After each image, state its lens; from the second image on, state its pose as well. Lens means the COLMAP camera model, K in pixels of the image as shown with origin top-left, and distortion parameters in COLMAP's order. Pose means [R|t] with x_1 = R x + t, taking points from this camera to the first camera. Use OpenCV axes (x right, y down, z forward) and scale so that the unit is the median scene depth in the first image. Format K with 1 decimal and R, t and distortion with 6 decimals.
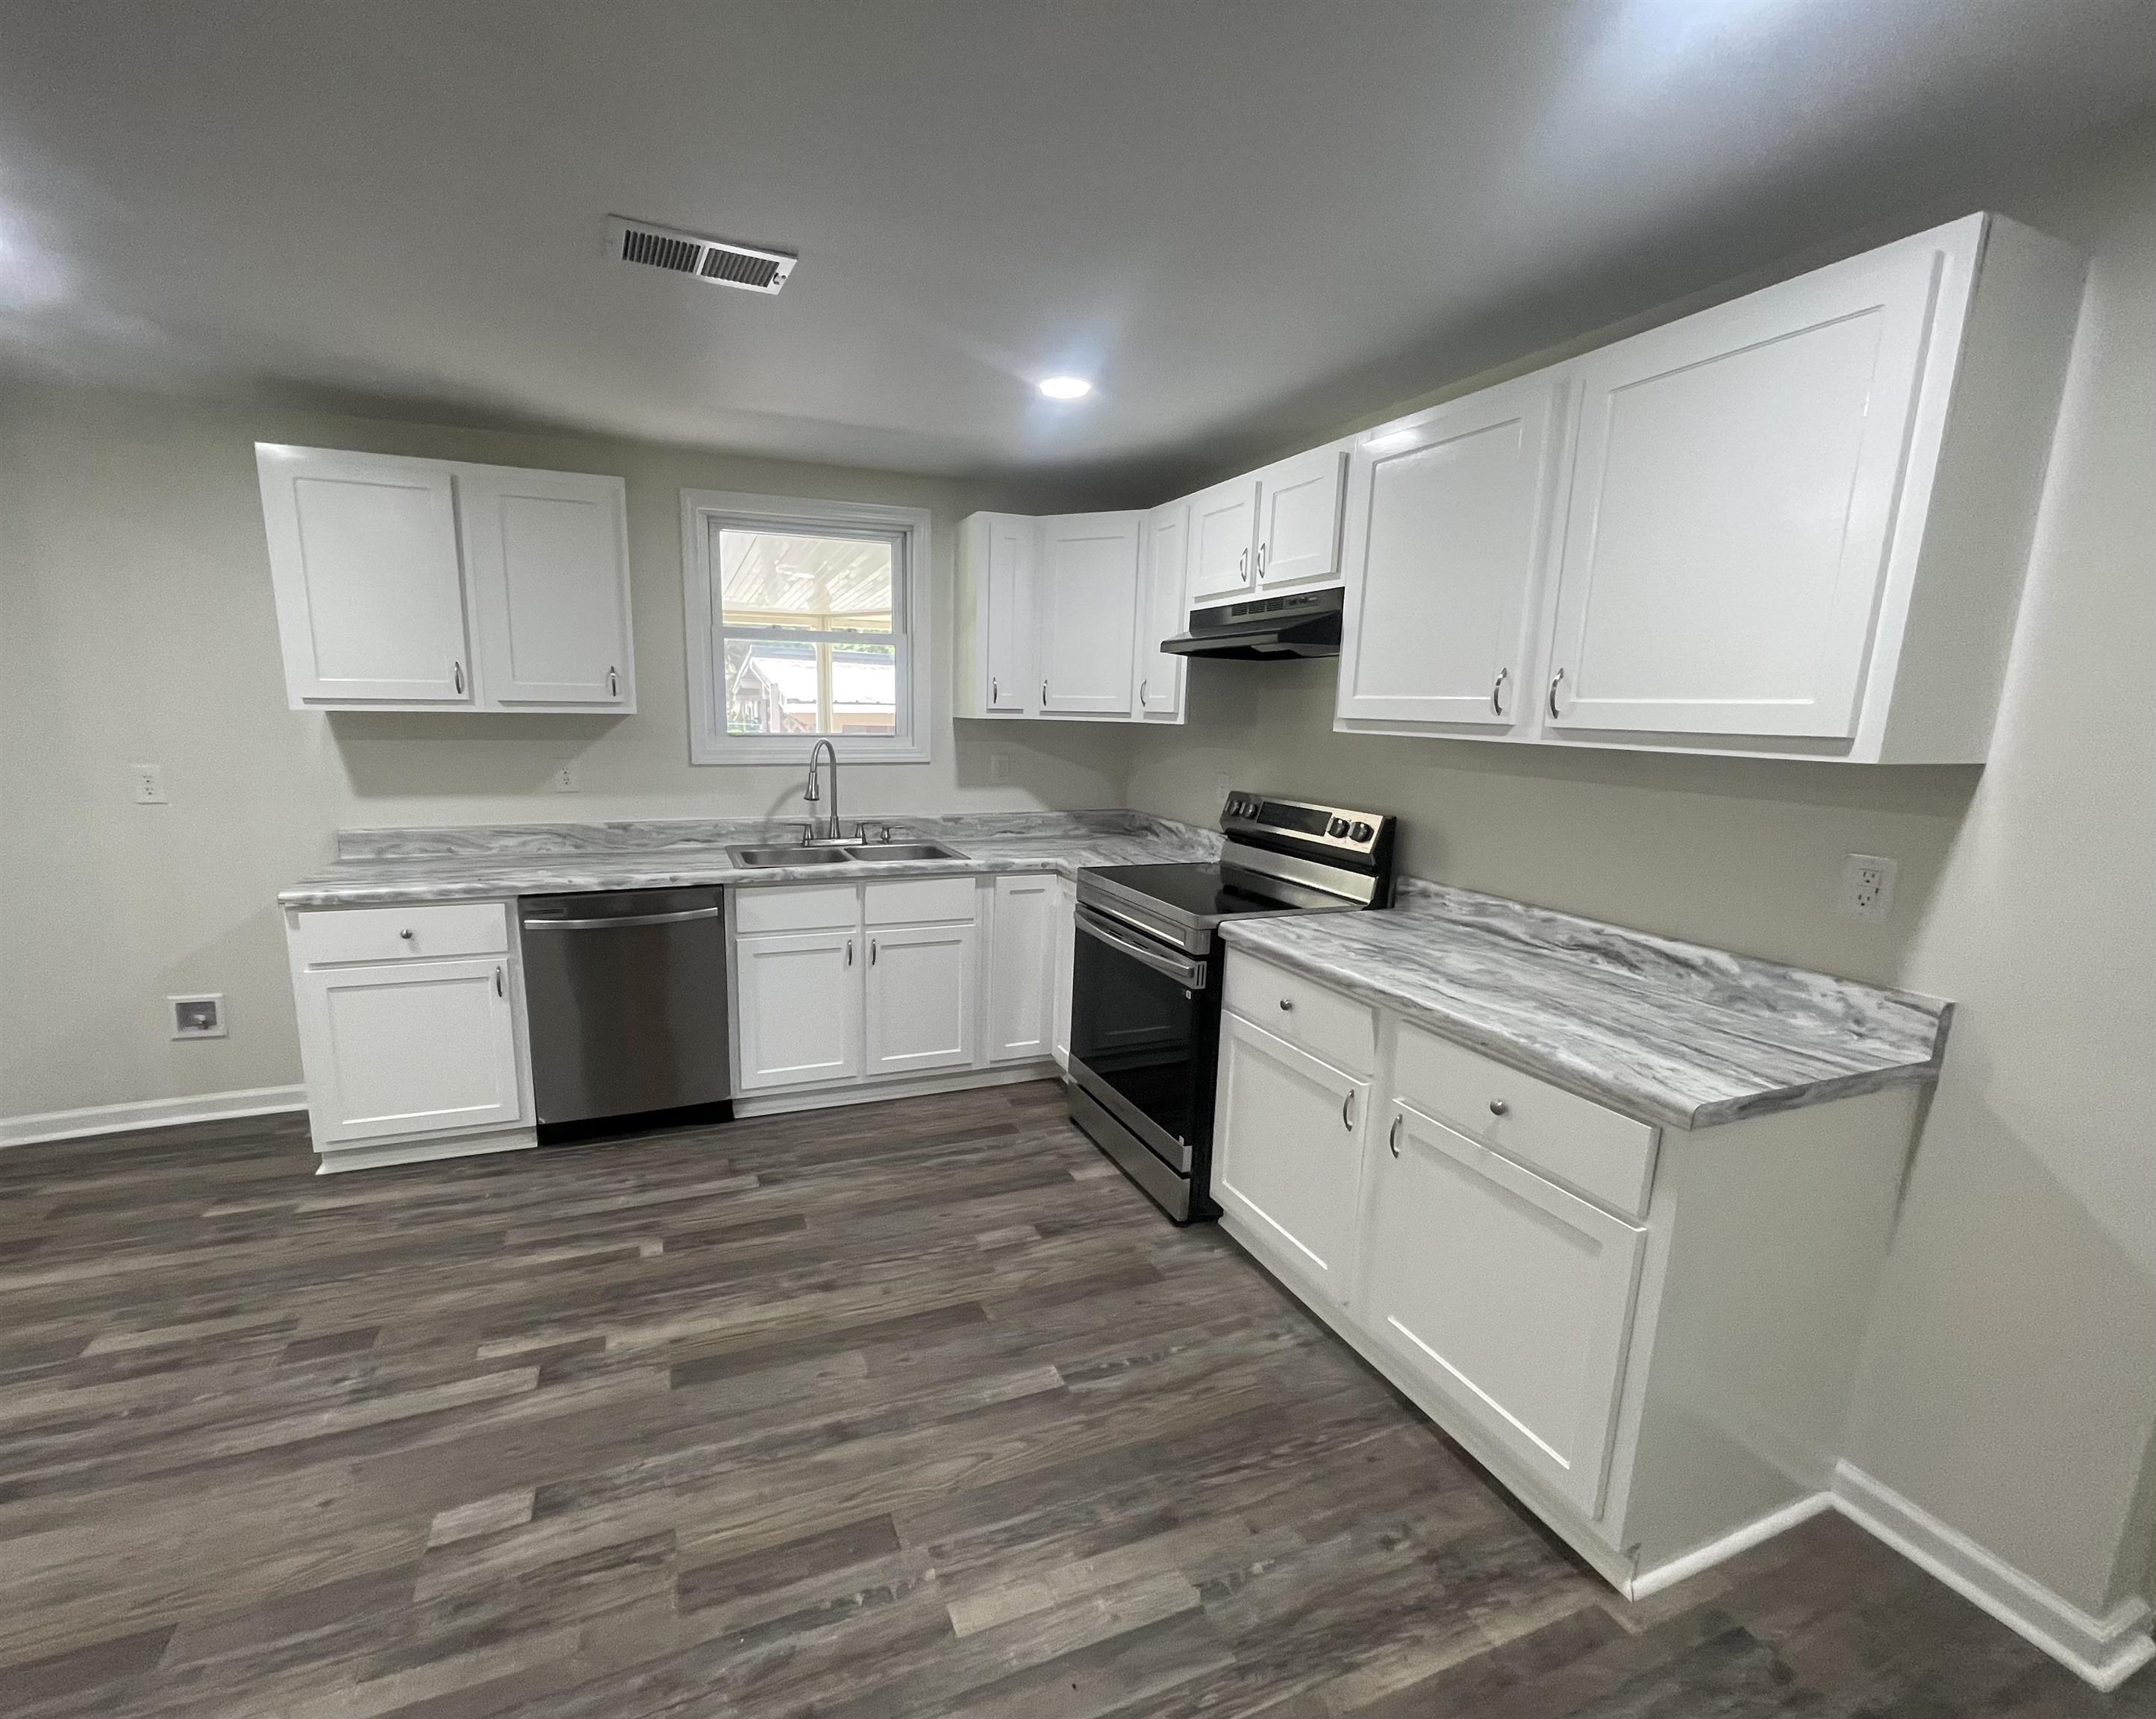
lens RADIAL K [[970.6, 0, 1082.0], [0, 970.6, 871.6], [0, 0, 1]] dist [-0.002106, 0.002445]
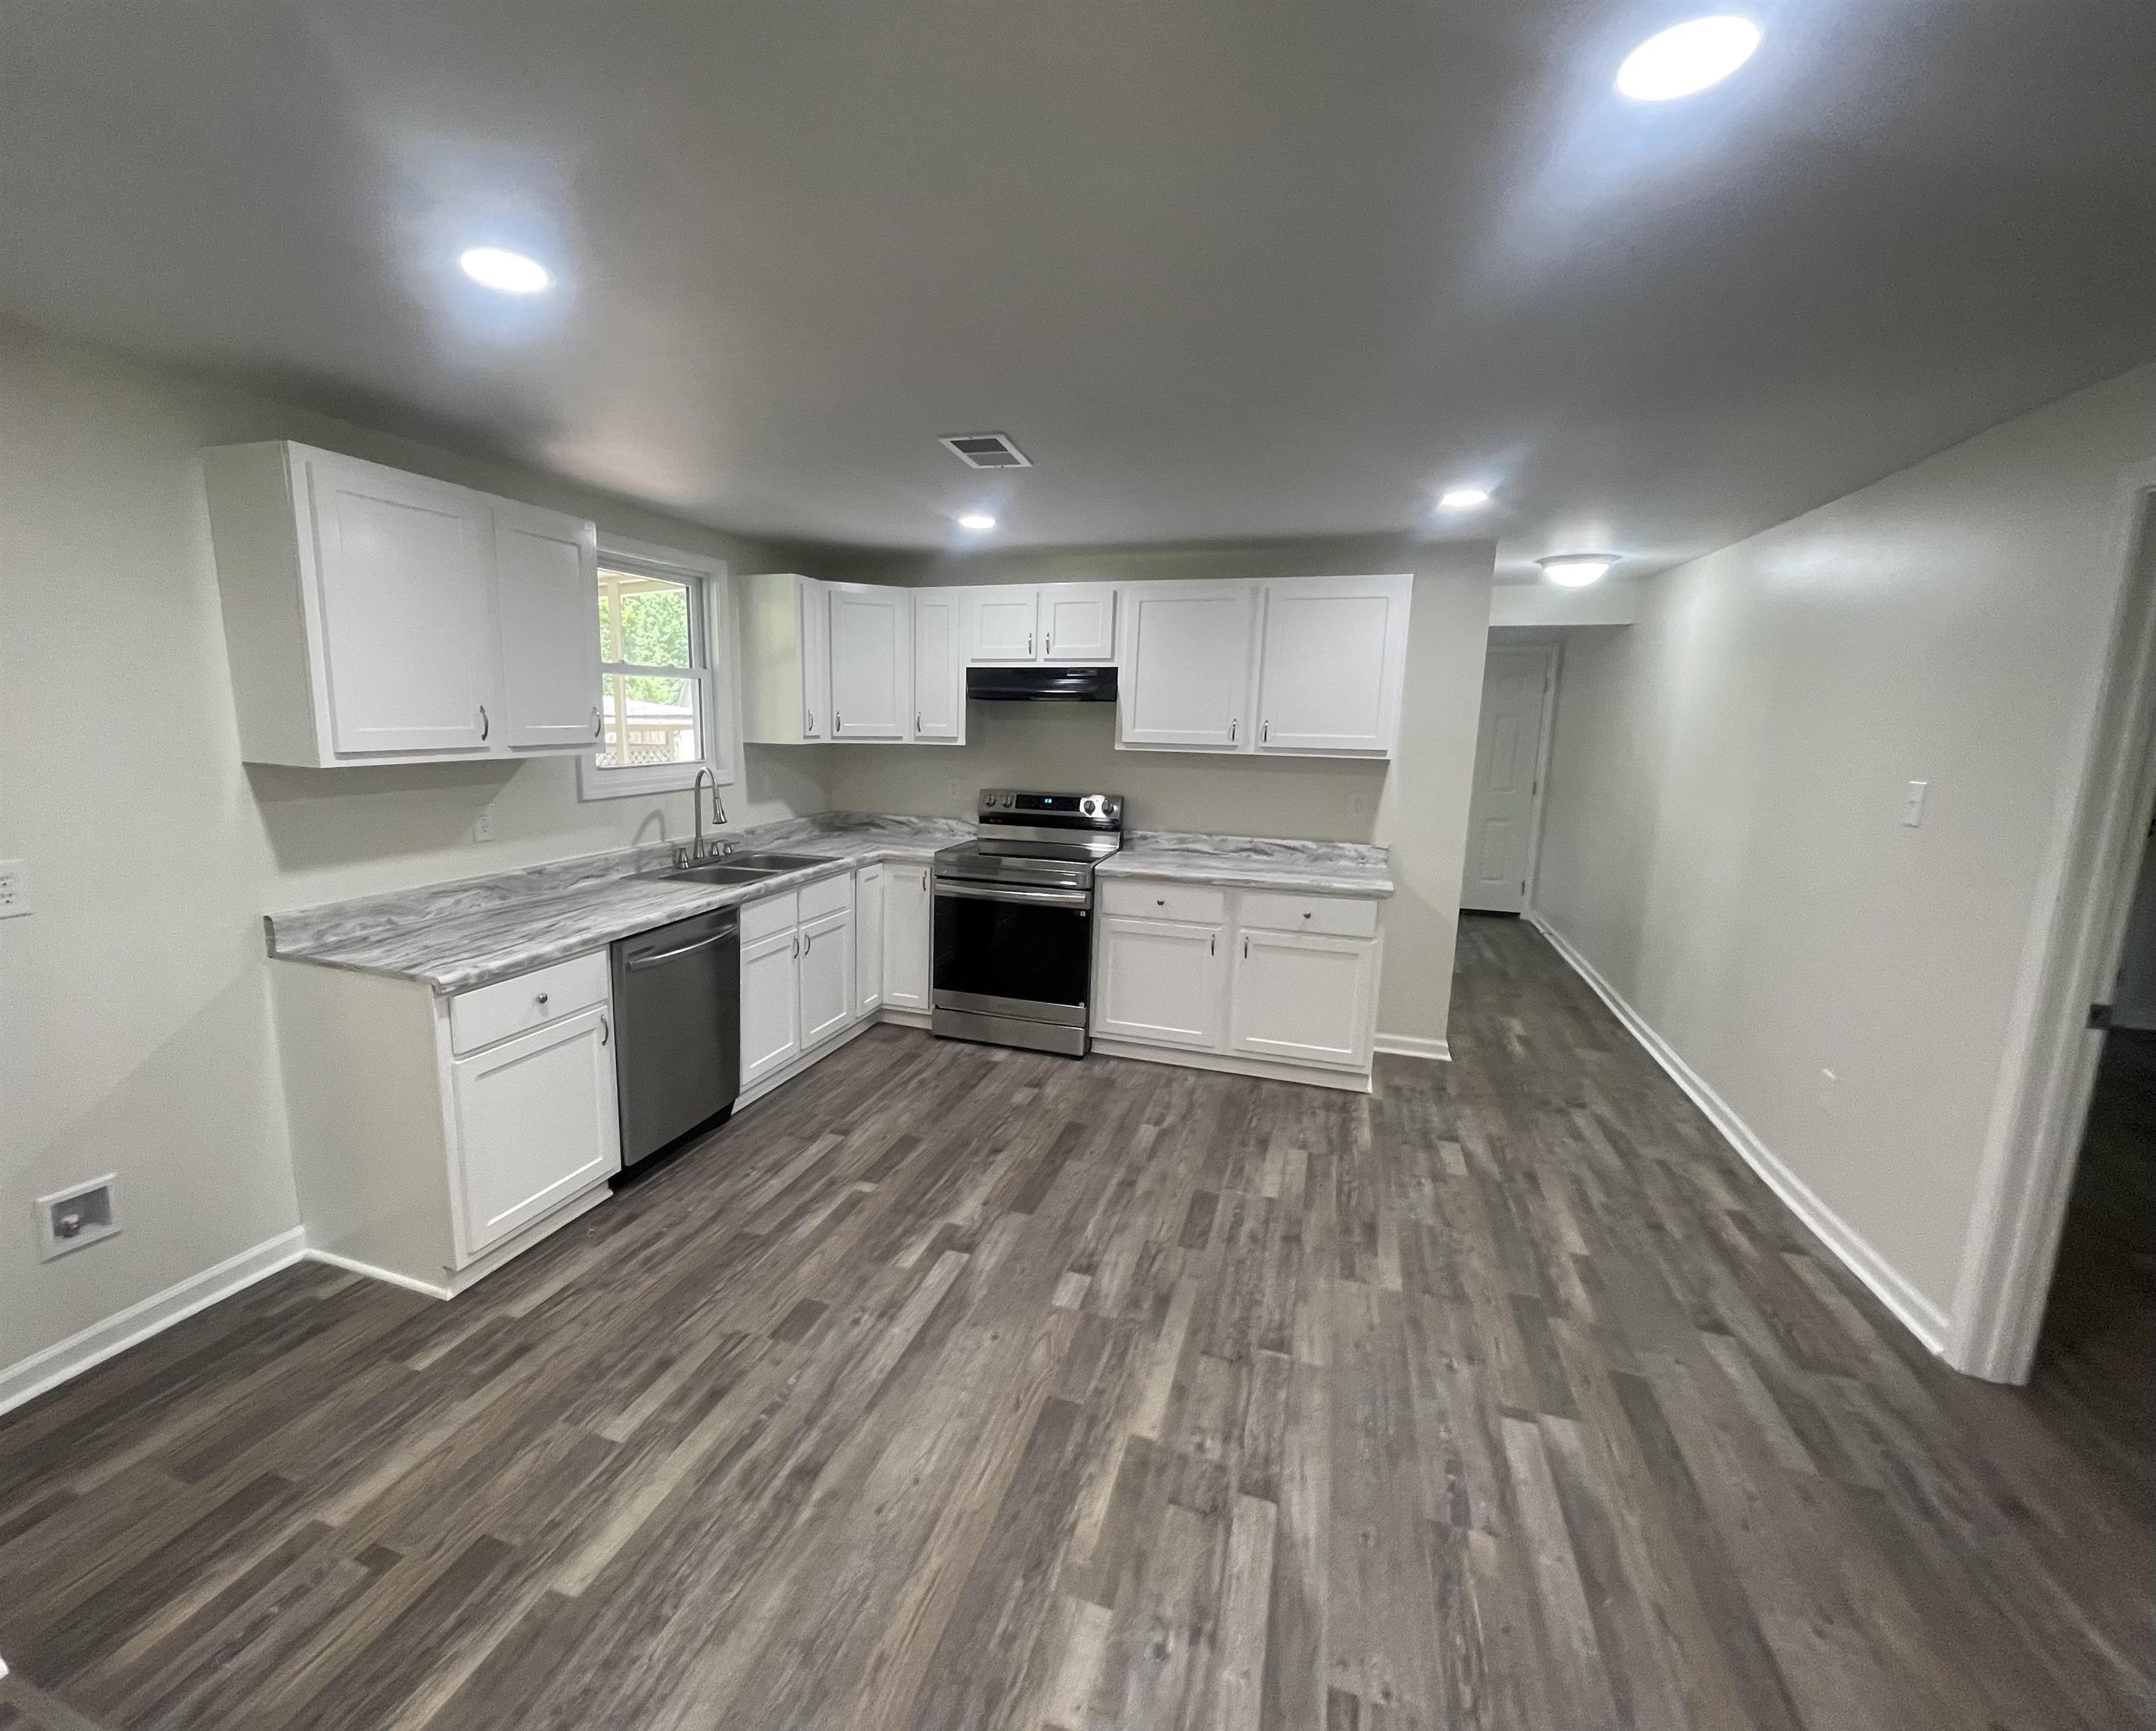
lens RADIAL K [[917.8, 0, 1071.1], [0, 917.8, 862.9], [0, 0, 1]] dist [-0.000565, 0.001665]
pose [[0.628593, -0.131372, 0.766558, -1.063048], [0.124149, 0.989941, 0.067850, -0.064239], [-0.767761, 0.052518, 0.638580, 0.027534]]
